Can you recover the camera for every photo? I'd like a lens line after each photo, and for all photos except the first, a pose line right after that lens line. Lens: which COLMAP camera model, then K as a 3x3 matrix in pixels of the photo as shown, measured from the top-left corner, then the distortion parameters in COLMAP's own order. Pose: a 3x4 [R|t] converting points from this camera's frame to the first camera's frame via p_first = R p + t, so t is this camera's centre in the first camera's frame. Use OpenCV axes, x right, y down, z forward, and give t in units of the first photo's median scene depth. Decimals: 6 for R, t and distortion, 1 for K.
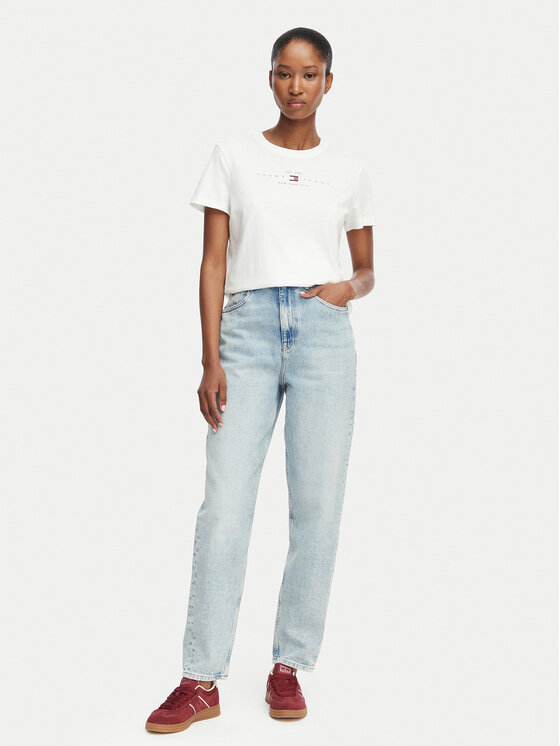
lens RADIAL K [[1147.6, 0, 275.8], [0, 1147.6, 372.9], [0, 0, 1]] dist [0.084095, 0.000000]
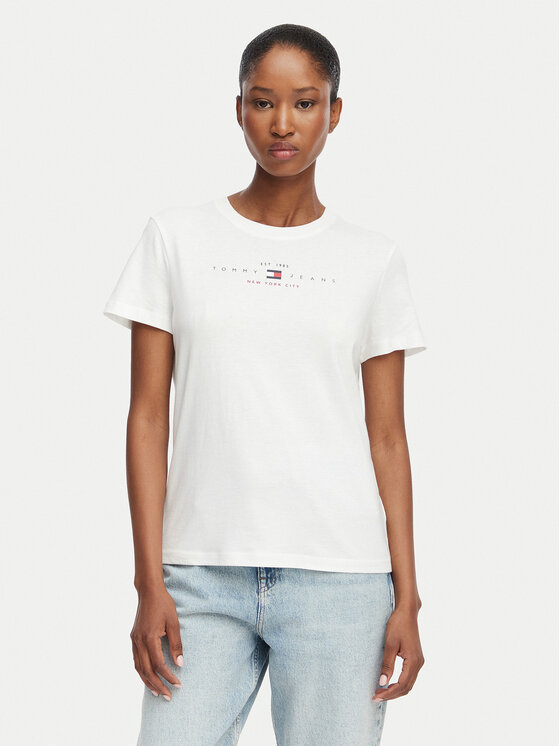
lens RADIAL K [[1275.0, 0, 282.6], [0, 1275.0, 371.6], [0, 0, 1]] dist [0.199769, 0.000000]
pose [[0.999719, -0.013153, -0.019714, 0.029498], [0.011469, 0.996465, -0.083219, -0.063053], [0.020739, 0.082969, 0.996336, 0.344400]]
